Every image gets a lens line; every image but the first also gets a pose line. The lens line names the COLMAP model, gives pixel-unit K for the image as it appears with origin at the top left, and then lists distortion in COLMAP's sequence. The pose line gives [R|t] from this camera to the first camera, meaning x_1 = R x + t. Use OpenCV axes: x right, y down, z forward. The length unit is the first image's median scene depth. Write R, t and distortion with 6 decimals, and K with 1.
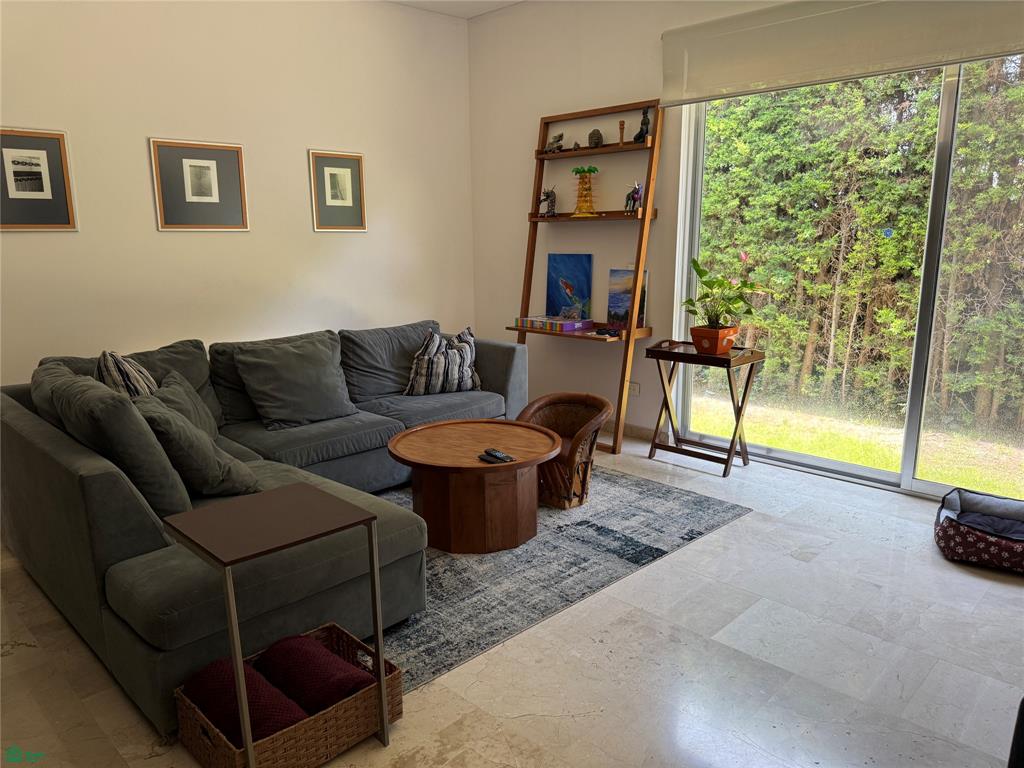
lens RADIAL K [[719.6, 0, 511.4], [0, 719.6, 388.2], [0, 0, 1]] dist [0.051568, -0.016476]
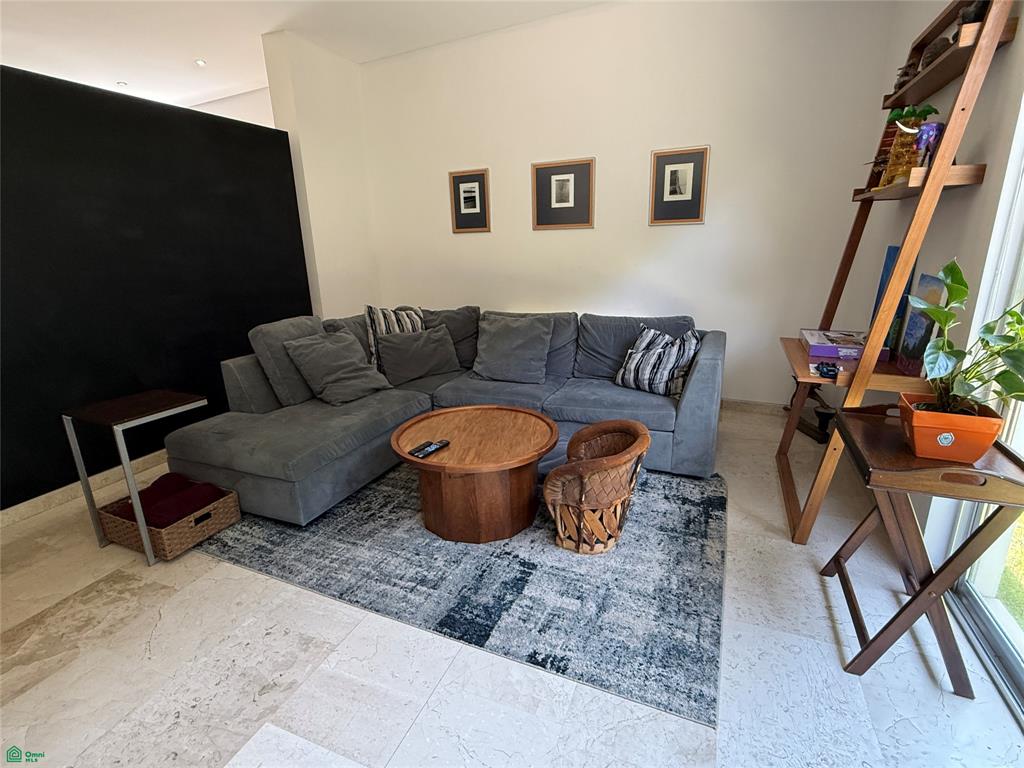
lens RADIAL K [[507.9, 0, 511.2], [0, 507.9, 380.0], [0, 0, 1]] dist [-0.012507, 0.000469]
pose [[0.375788, 0.244921, -0.893754, 0.540141], [-0.173595, 0.965975, 0.191722, -0.130612], [0.910301, 0.083105, 0.405519, 0.666819]]
